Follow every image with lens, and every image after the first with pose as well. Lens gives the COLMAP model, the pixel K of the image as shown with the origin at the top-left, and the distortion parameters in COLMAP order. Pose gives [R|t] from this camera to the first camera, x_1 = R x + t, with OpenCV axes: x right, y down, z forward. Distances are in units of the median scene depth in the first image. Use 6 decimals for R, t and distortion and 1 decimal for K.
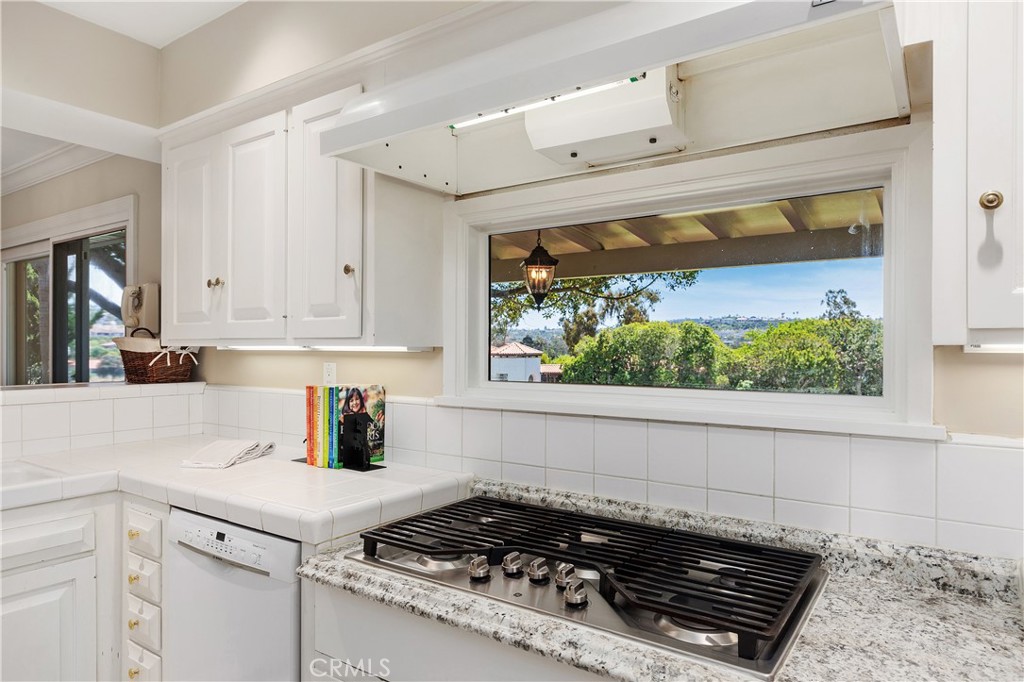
lens RADIAL K [[631.4, 0, 512.0], [0, 631.4, 341.0], [0, 0, 1]] dist [-0.001231, -0.000591]
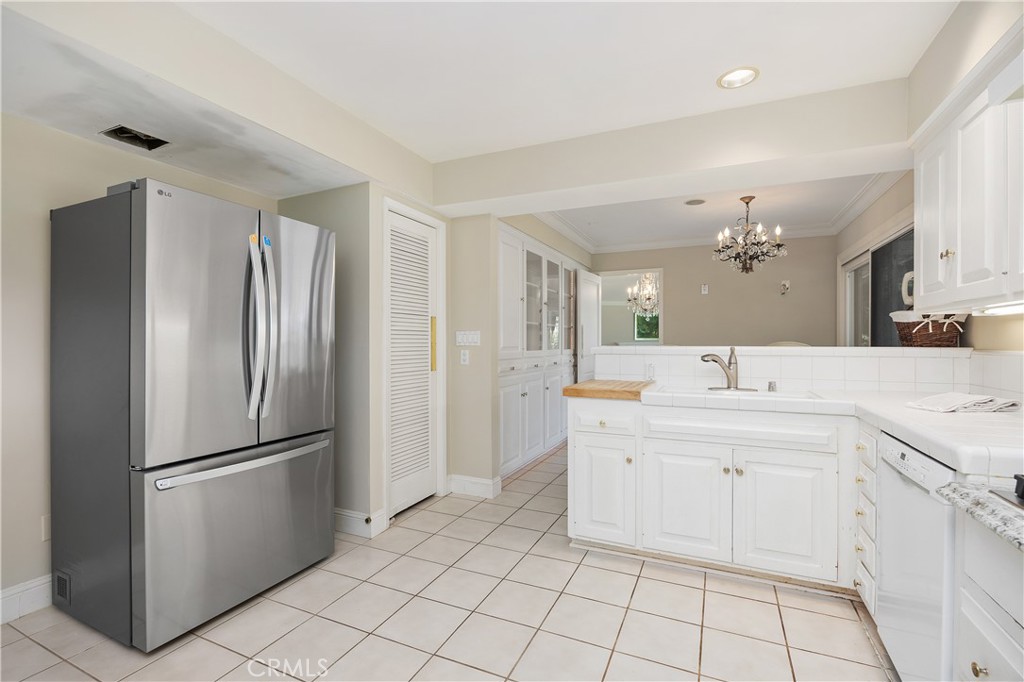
lens RADIAL K [[467.3, 0, 512.0], [0, 467.3, 341.0], [0, 0, 1]] dist [-0.002023, -0.000210]
pose [[0.172953, -0.004555, -0.984920, 0.240661], [0.002907, 0.999987, -0.004114, 0.070943], [0.984926, -0.002152, 0.172964, 0.078631]]
